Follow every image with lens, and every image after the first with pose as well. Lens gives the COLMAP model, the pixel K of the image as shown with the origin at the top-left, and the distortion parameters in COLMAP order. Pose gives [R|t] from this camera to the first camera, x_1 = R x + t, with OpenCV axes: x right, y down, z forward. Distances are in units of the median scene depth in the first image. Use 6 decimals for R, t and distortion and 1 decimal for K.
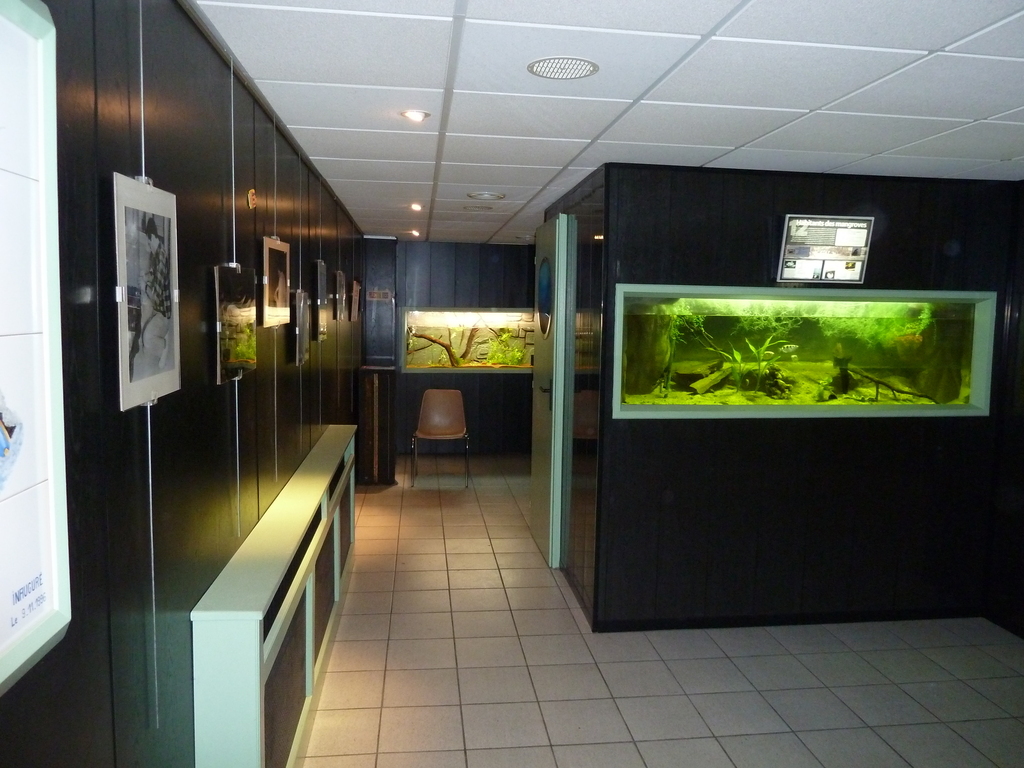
lens RADIAL K [[766.9, 0, 512.4], [0, 766.9, 370.3], [0, 0, 1]] dist [-0.029206, -0.000345]
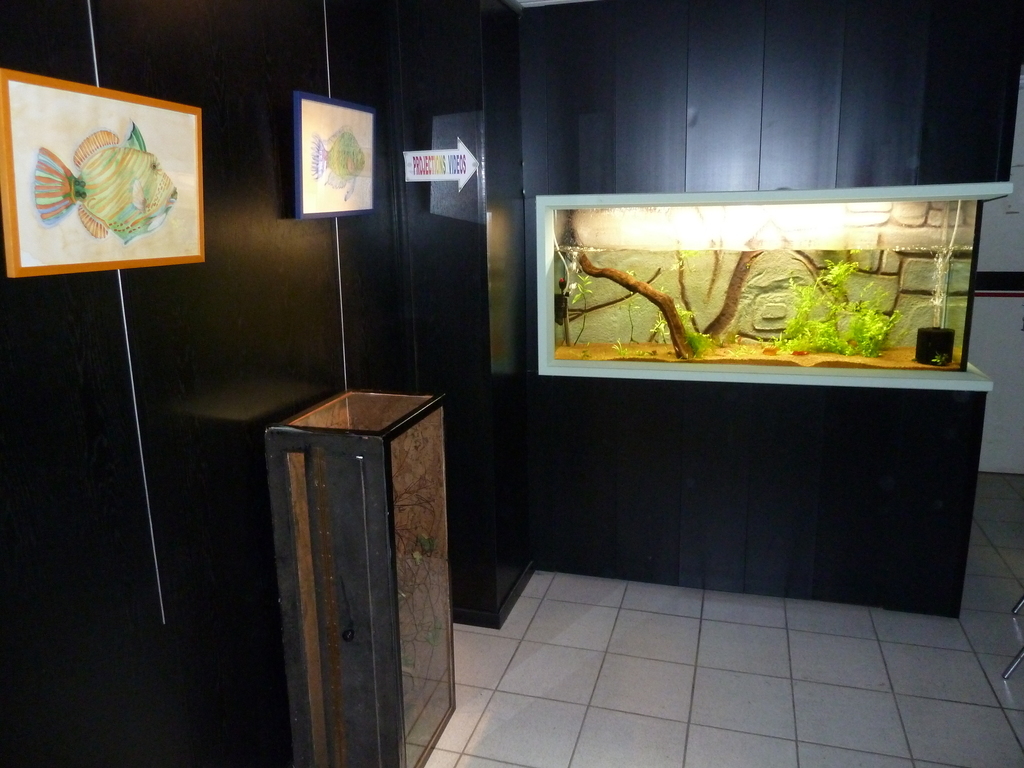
lens RADIAL K [[766.9, 0, 512.4], [0, 766.9, 370.3], [0, 0, 1]] dist [-0.029206, -0.000345]
pose [[0.906175, 0.049502, -0.419996, 0.004542], [0.009899, 0.990371, 0.138086, -0.049351], [0.422787, -0.129287, 0.896959, 0.616744]]
